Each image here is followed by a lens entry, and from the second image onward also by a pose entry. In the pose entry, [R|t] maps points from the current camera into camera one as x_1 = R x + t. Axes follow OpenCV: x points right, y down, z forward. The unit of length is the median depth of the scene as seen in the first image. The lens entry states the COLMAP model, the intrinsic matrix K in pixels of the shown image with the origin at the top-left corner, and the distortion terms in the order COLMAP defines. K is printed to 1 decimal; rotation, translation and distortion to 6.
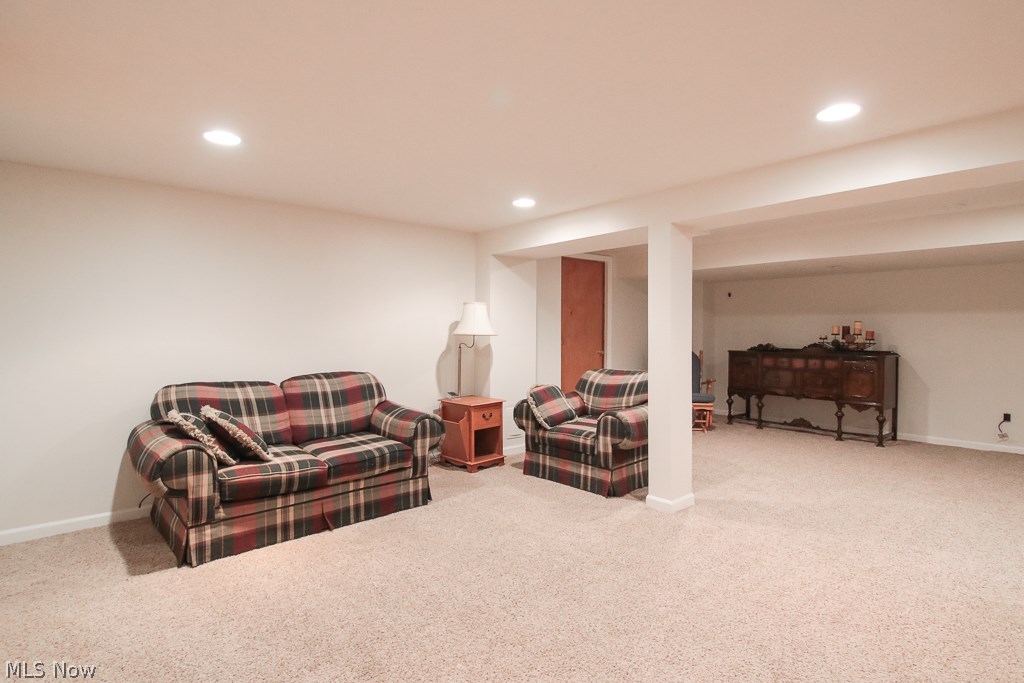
lens RADIAL K [[527.3, 0, 506.9], [0, 527.3, 340.5], [0, 0, 1]] dist [-0.004783, -0.001038]
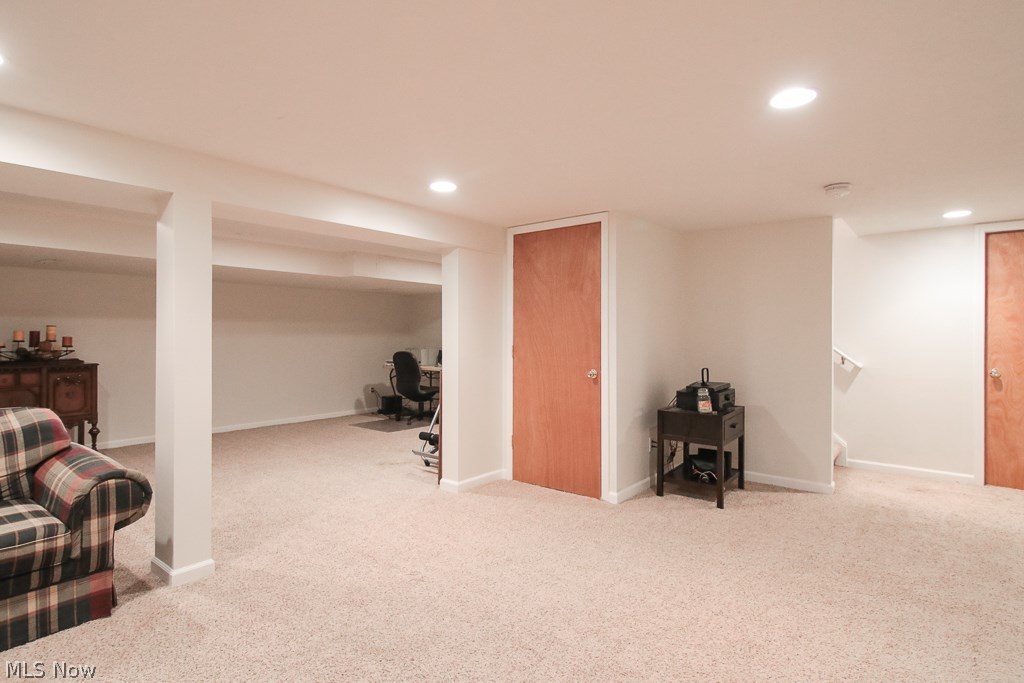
lens RADIAL K [[527.3, 0, 506.4], [0, 527.3, 335.9], [0, 0, 1]] dist [-0.004783, -0.001038]
pose [[-0.183989, -0.007912, 0.982896, -0.358871], [0.020901, 0.999710, 0.011960, -0.016185], [-0.982706, 0.022744, -0.183770, 0.481749]]
